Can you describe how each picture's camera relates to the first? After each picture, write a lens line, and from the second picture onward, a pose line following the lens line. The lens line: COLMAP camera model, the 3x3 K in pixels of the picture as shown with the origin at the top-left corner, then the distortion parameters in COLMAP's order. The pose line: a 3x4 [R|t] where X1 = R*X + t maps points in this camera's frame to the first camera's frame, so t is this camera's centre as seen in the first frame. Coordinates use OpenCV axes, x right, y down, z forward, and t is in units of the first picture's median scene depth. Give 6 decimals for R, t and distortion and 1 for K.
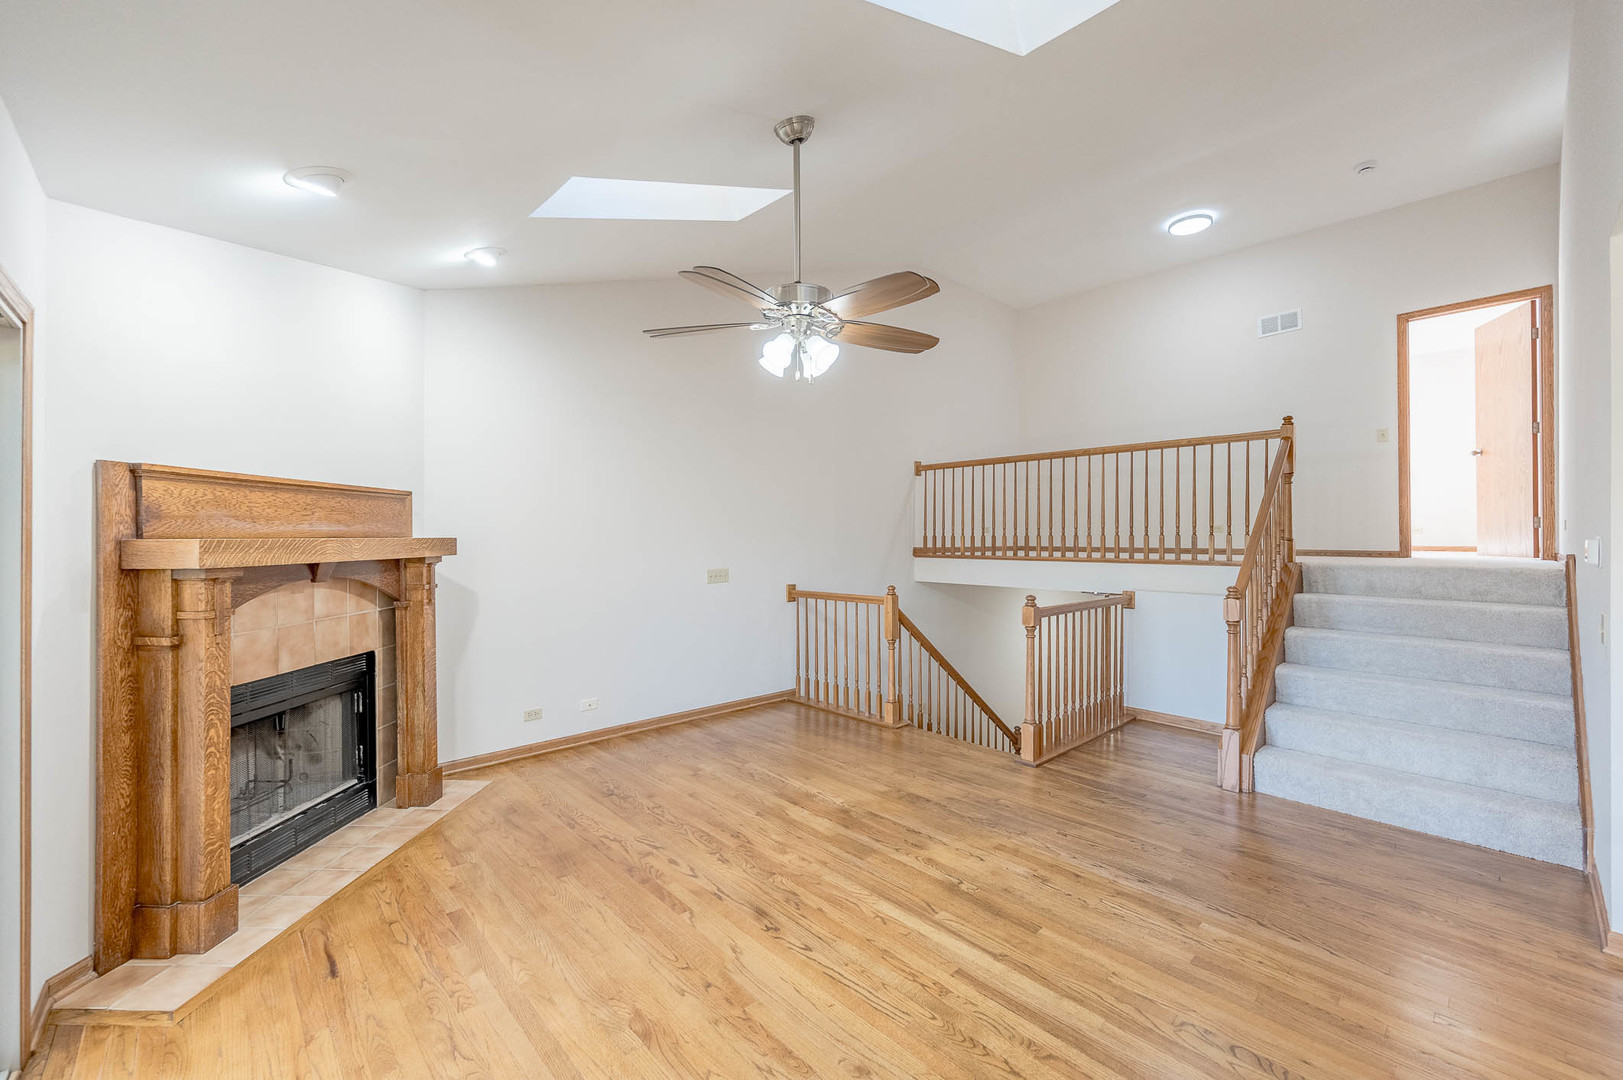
lens RADIAL K [[651.2, 0, 807.4], [0, 651.2, 534.4], [0, 0, 1]] dist [-0.000811, -0.000111]
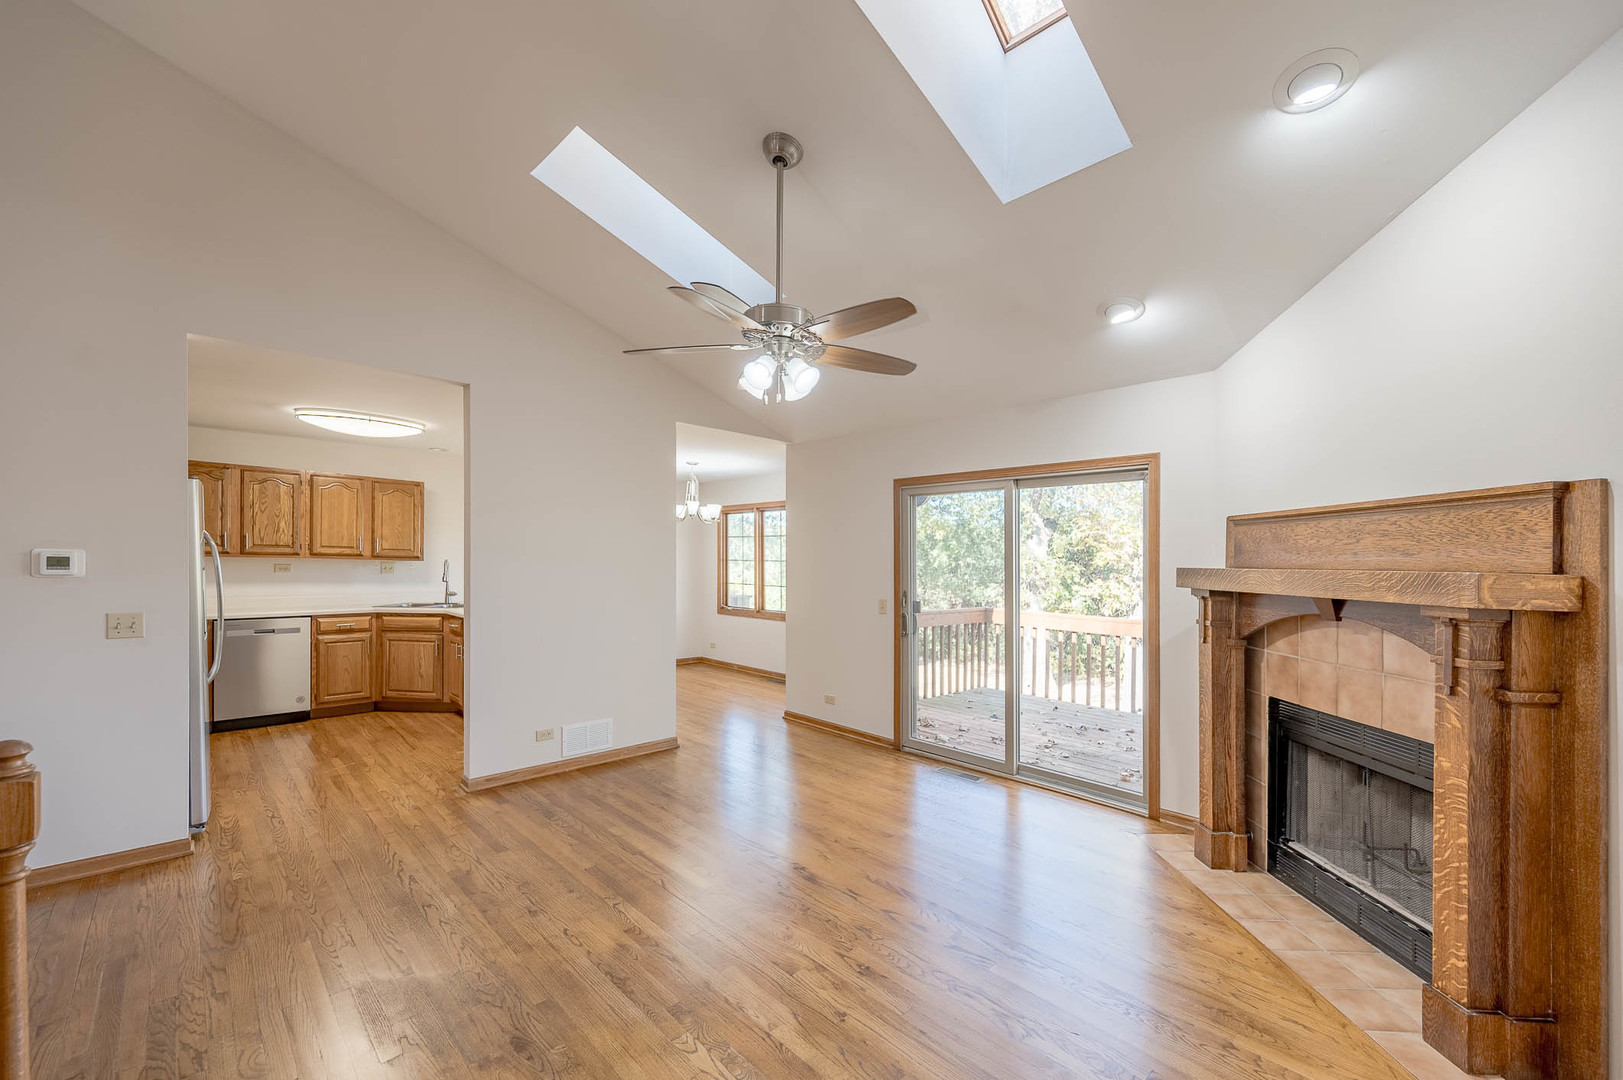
lens RADIAL K [[671.8, 0, 820.5], [0, 671.8, 571.6], [0, 0, 1]] dist [-0.001076, -0.000115]
pose [[-0.999039, -0.016195, -0.040730, -0.026022], [-0.016571, 0.999823, 0.008904, 0.011017], [0.040579, 0.009570, -0.999131, 1.993773]]
